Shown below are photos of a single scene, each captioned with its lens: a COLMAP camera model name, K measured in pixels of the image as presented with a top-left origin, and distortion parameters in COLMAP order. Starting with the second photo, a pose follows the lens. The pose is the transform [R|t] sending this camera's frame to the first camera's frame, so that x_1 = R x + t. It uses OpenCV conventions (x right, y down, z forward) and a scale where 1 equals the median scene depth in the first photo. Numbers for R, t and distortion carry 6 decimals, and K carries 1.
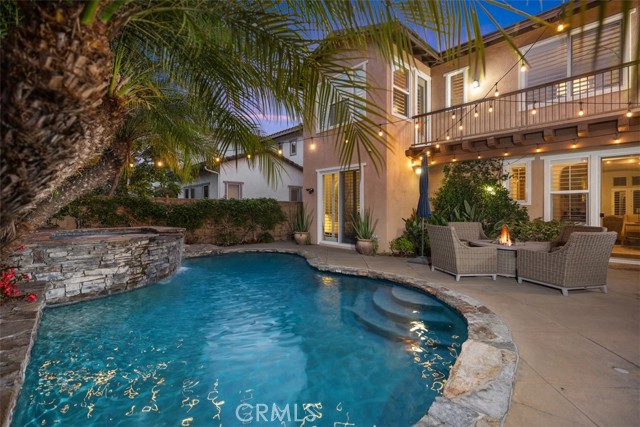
lens RADIAL K [[302.7, 0, 320.3], [0, 302.7, 212.9], [0, 0, 1]] dist [-0.002644, -0.000240]
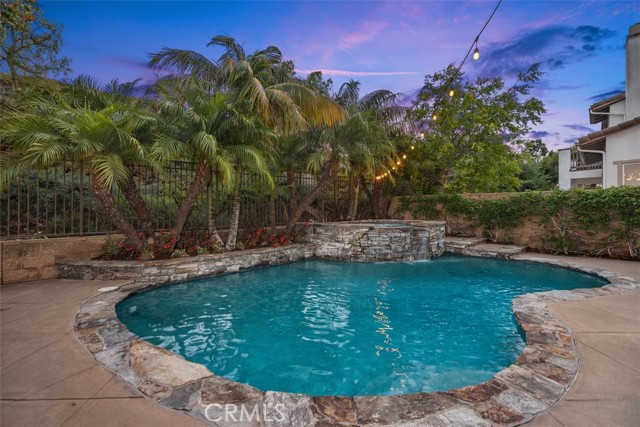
lens RADIAL K [[302.7, 0, 320.7], [0, 302.7, 209.5], [0, 0, 1]] dist [-0.002644, -0.000240]
pose [[0.028761, 0.007241, -0.999560, 0.826534], [-0.006653, 0.999953, 0.007052, -0.001849], [0.999564, 0.006448, 0.028808, 0.821482]]
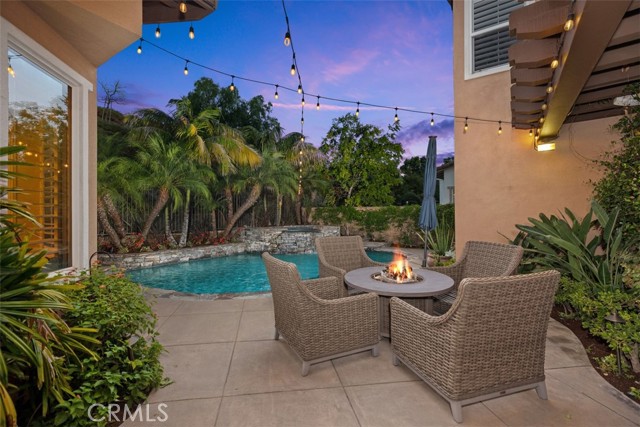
lens RADIAL K [[302.7, 0, 320.1], [0, 302.7, 216.9], [0, 0, 1]] dist [-0.002644, -0.000240]
pose [[0.178683, 0.016127, -0.983774, 1.514635], [-0.008873, 0.999851, 0.014779, -0.038472], [0.983867, 0.006088, 0.178800, 0.976620]]
